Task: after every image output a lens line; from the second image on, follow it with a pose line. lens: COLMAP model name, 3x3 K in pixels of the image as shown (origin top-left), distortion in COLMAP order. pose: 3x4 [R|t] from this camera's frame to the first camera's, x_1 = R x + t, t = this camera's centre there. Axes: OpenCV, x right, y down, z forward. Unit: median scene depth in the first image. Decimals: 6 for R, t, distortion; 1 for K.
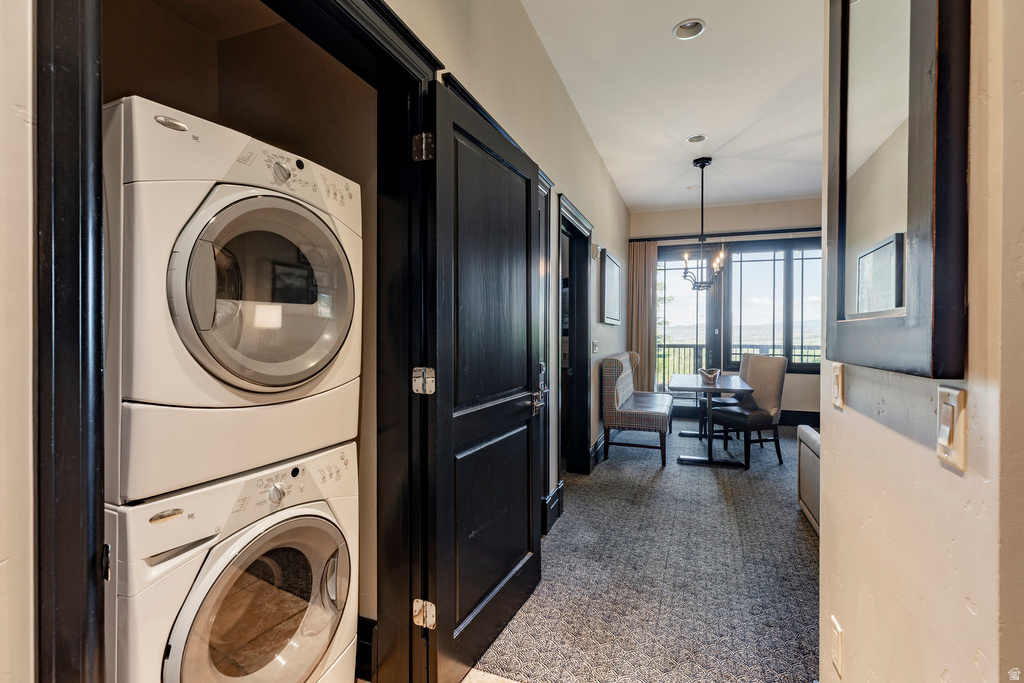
lens RADIAL K [[487.3, 0, 515.6], [0, 487.3, 334.6], [0, 0, 1]] dist [-0.002191, -0.000207]
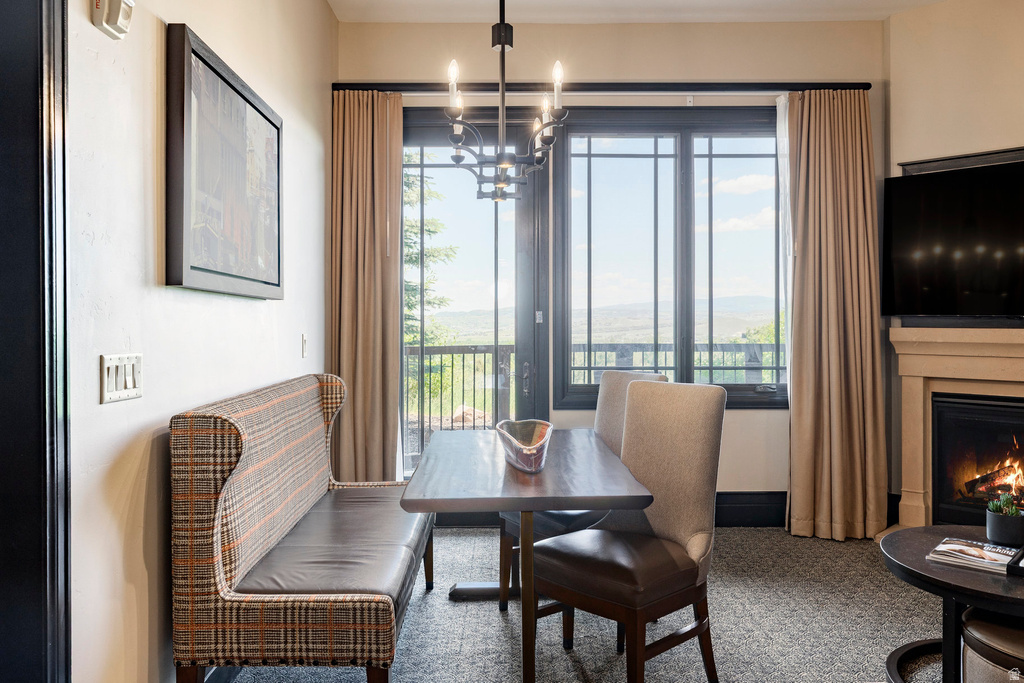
lens RADIAL K [[786.6, 0, 503.0], [0, 786.6, 320.6], [0, 0, 1]] dist [-0.000680, -0.004432]
pose [[0.939224, -0.011235, 0.343121, 0.148398], [0.009410, 0.999931, 0.006984, -0.006296], [-0.343176, -0.003331, 0.939265, 0.368872]]
